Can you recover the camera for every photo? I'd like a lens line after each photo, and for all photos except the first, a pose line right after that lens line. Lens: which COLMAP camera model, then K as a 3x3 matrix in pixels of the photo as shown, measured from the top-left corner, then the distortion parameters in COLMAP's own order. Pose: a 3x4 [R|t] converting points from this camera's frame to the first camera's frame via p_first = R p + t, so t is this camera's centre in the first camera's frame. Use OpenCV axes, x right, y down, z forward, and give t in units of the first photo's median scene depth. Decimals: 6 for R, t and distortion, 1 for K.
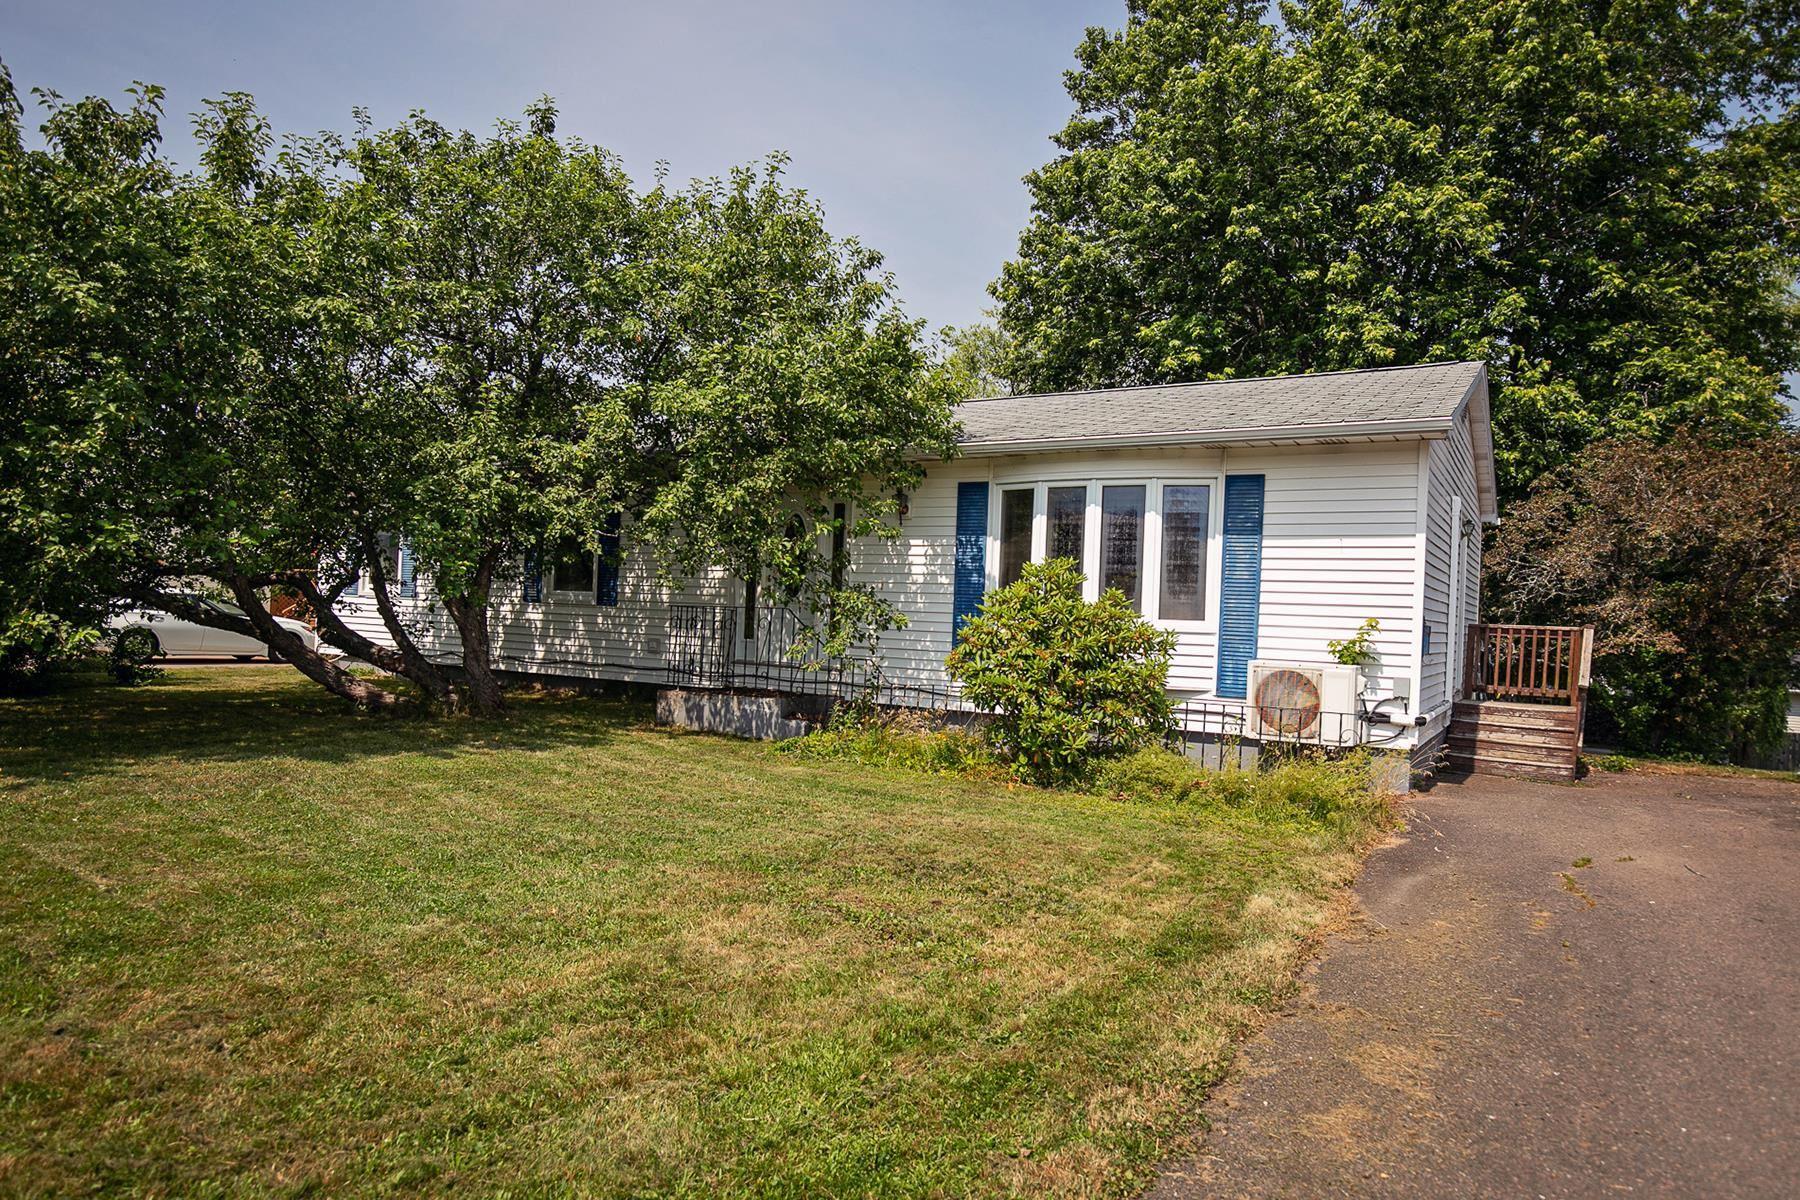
lens RADIAL K [[1151.1, 0, 899.7], [0, 1151.1, 598.1], [0, 0, 1]] dist [-0.021529, 0.000088]
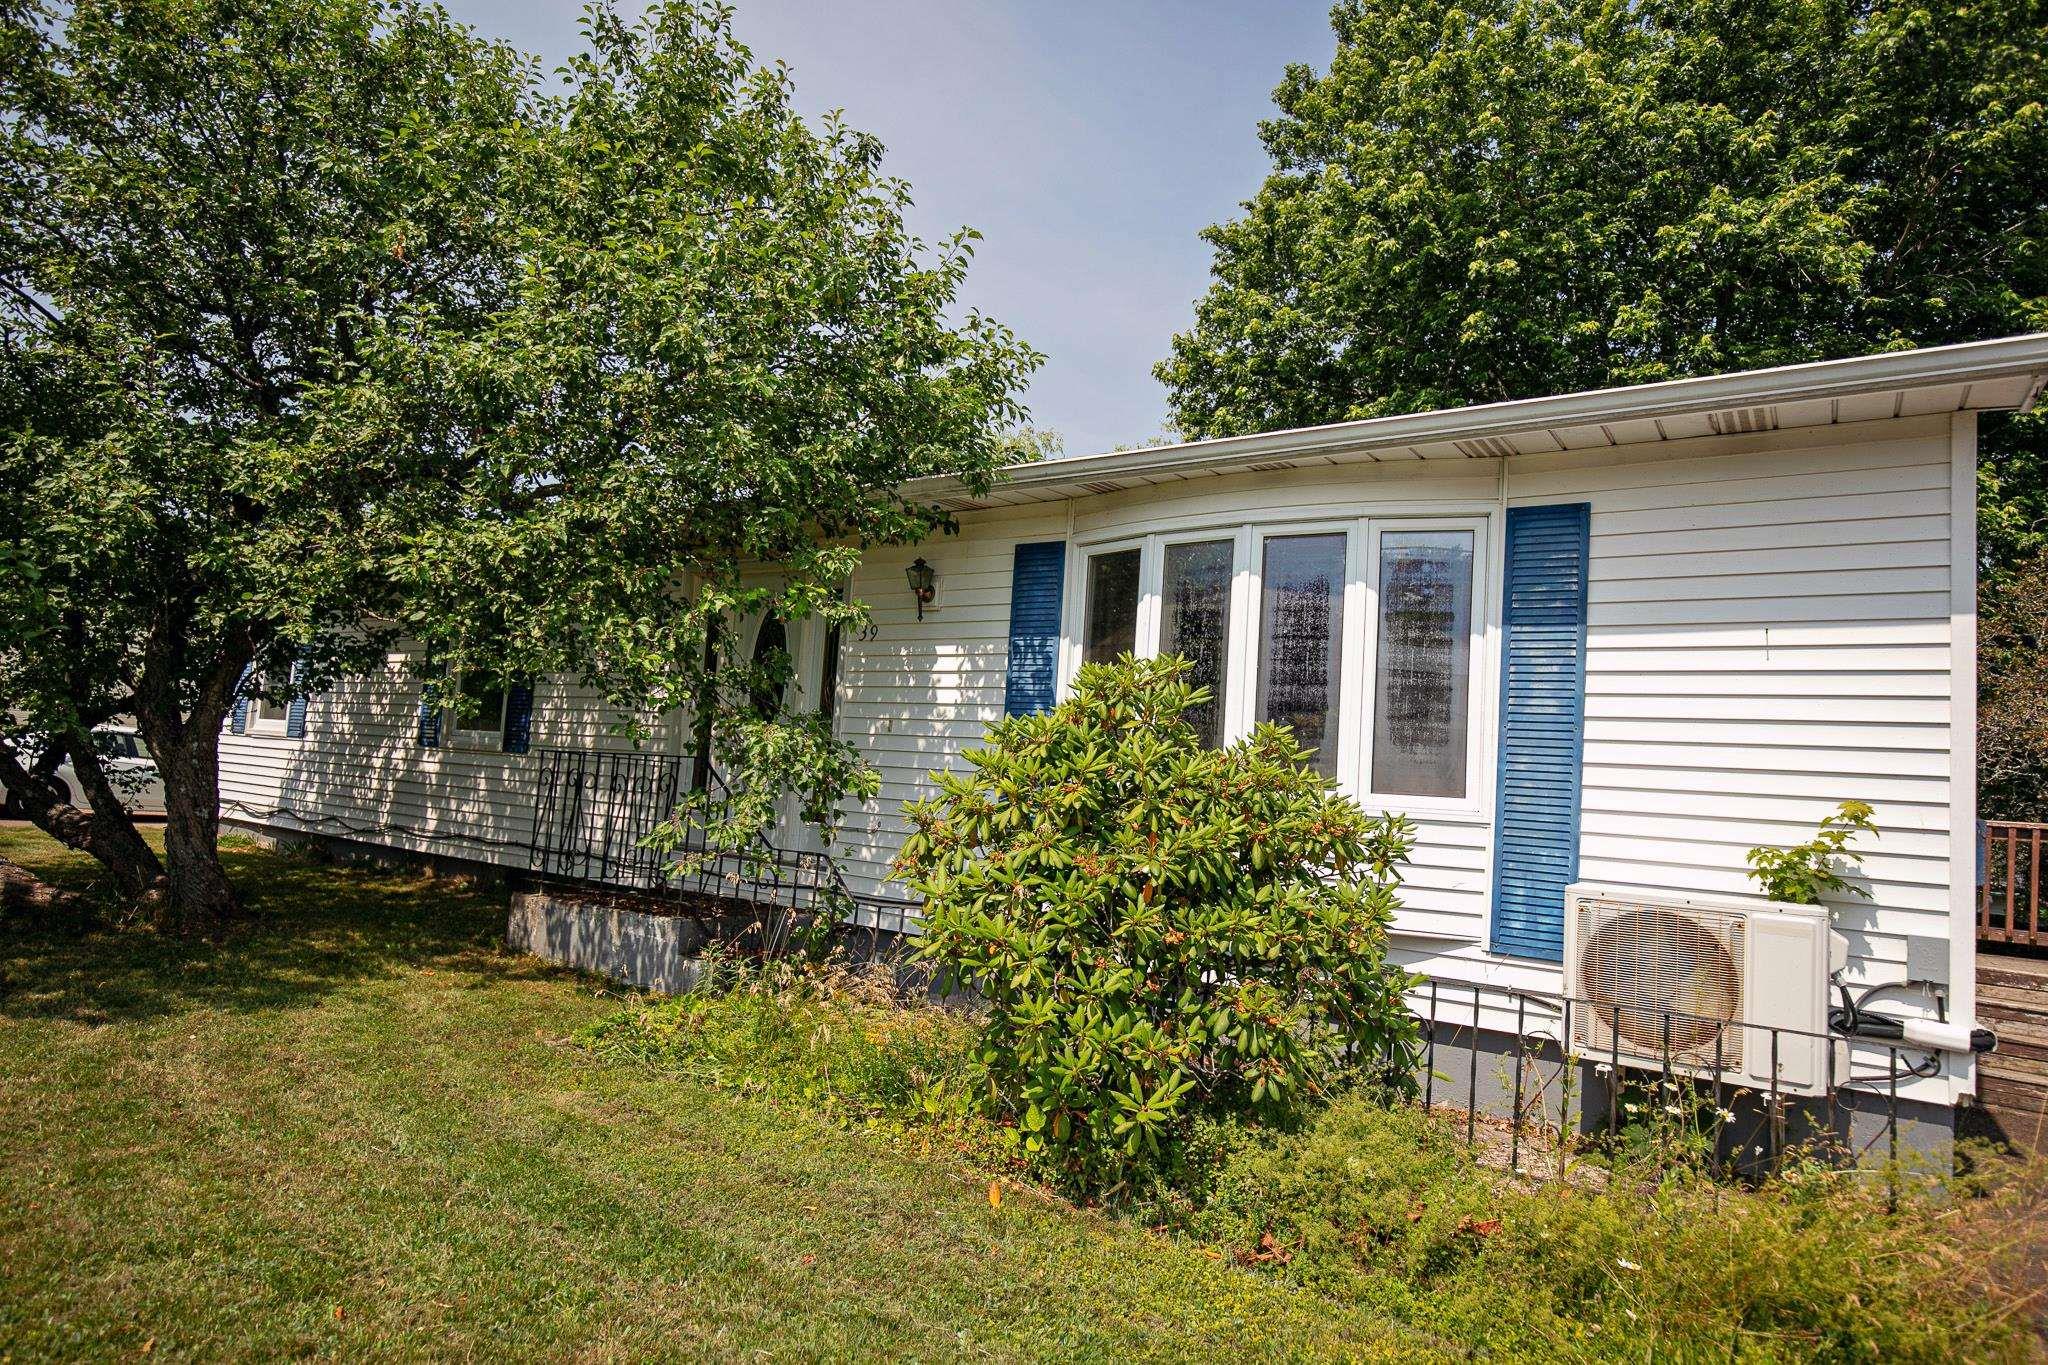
lens RADIAL K [[1171.1, 0, 1026.6], [0, 1171.1, 674.1], [0, 0, 1]] dist [-0.011570, 0.000802]
pose [[0.997354, 0.018989, -0.070172, 0.096763], [-0.024698, 0.996375, -0.081405, 0.010653], [0.068372, 0.082923, 0.994208, 0.419824]]
